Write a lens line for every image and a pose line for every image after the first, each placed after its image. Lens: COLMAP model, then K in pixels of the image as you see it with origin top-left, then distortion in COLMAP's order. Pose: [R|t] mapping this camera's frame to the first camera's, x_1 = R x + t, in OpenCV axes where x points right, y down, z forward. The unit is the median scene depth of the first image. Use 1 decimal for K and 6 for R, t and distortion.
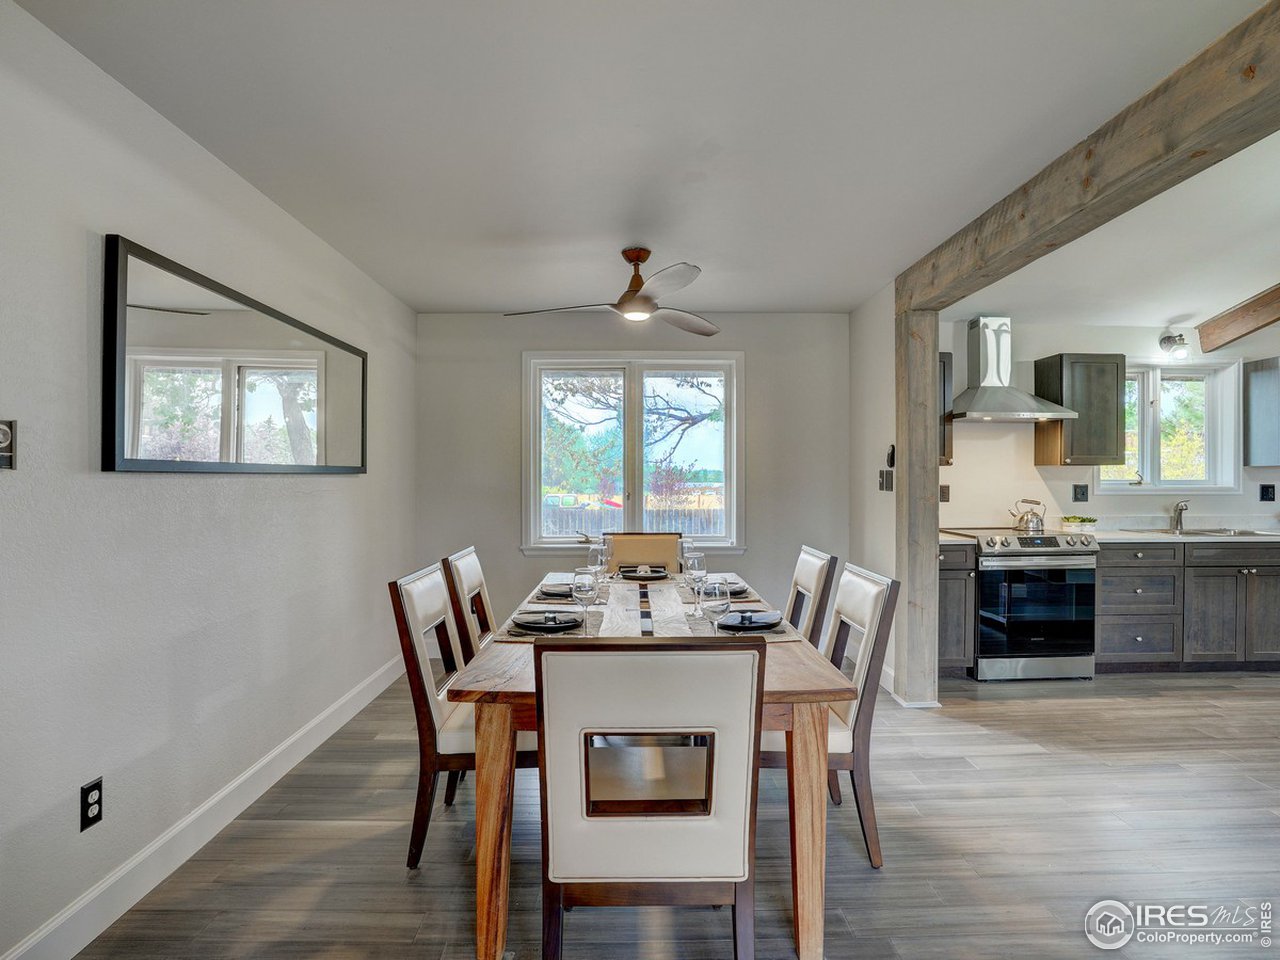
lens RADIAL K [[671.0, 0, 637.3], [0, 671.0, 483.4], [0, 0, 1]] dist [-0.078951, 0.034789]
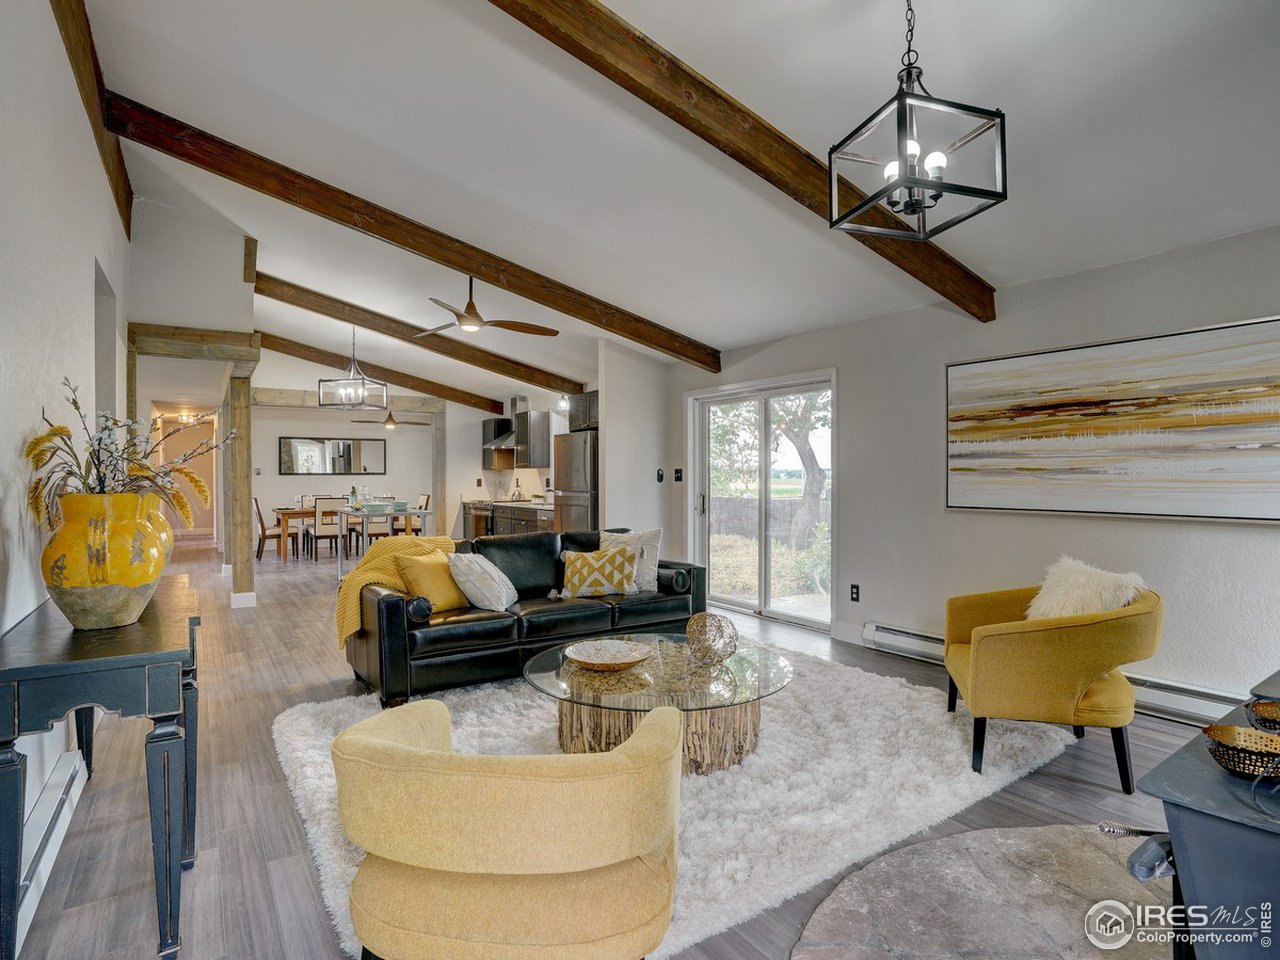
lens RADIAL K [[671.0, 0, 637.3], [0, 671.0, 483.4], [0, 0, 1]] dist [-0.078951, 0.034789]
pose [[0.549906, 0.005750, -0.835207, 2.798424], [-0.002682, 0.999983, 0.005118, 0.007176], [0.835223, -0.000574, 0.549912, 0.180214]]
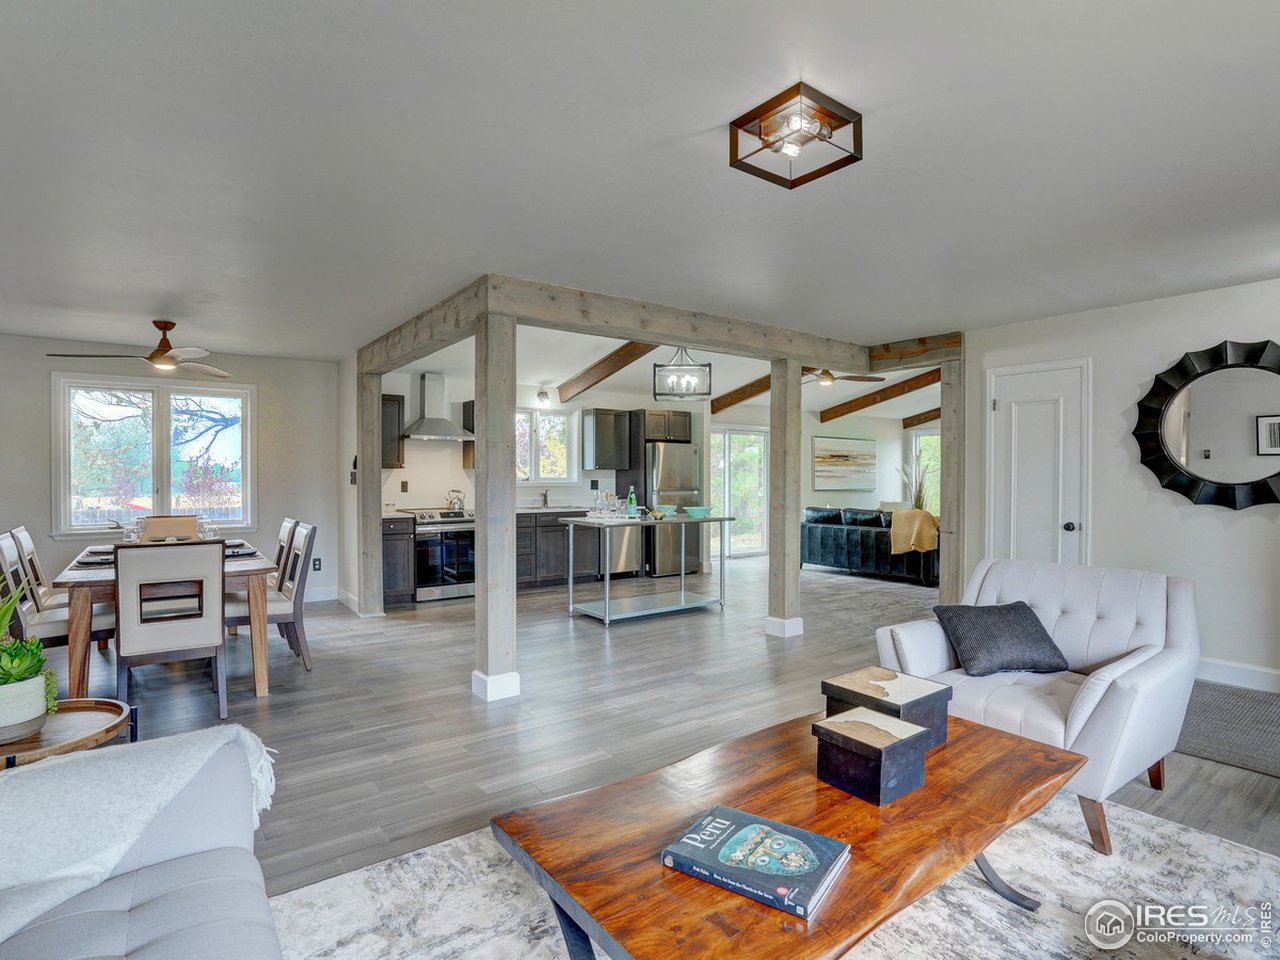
lens RADIAL K [[671.0, 0, 637.3], [0, 671.0, 483.4], [0, 0, 1]] dist [-0.078951, 0.034789]
pose [[0.809439, -0.006038, 0.587173, 0.001446], [0.005064, 0.999982, 0.003301, 0.006283], [-0.587182, 0.000301, 0.809455, -0.637224]]
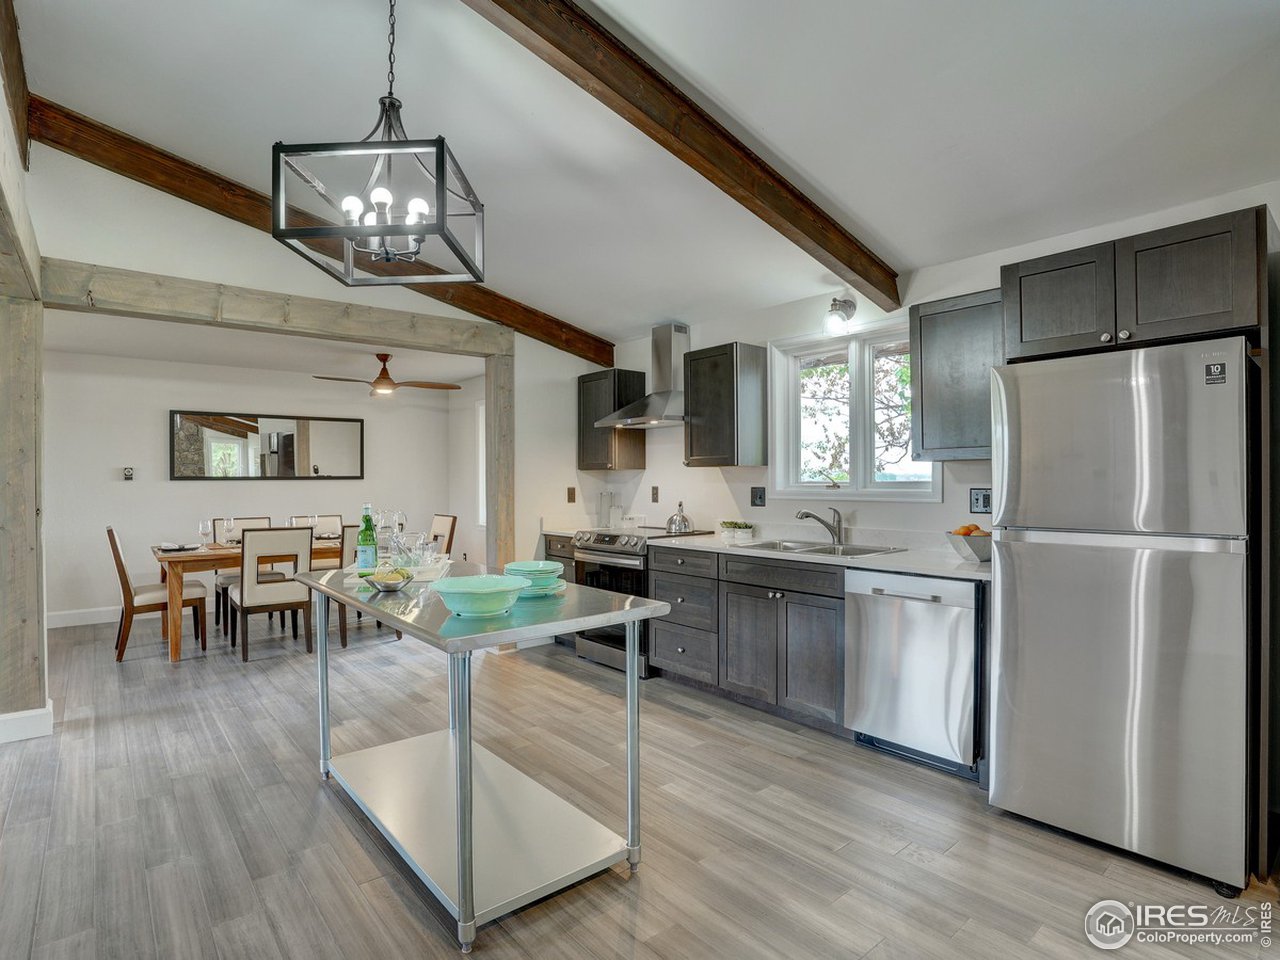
lens RADIAL K [[671.0, 0, 637.3], [0, 671.0, 483.4], [0, 0, 1]] dist [-0.078951, 0.034789]
pose [[0.630865, 0.000502, -0.775892, 1.488602], [-0.001885, 0.999998, -0.000885, -0.002591], [0.775890, 0.002021, 0.630865, 0.333350]]
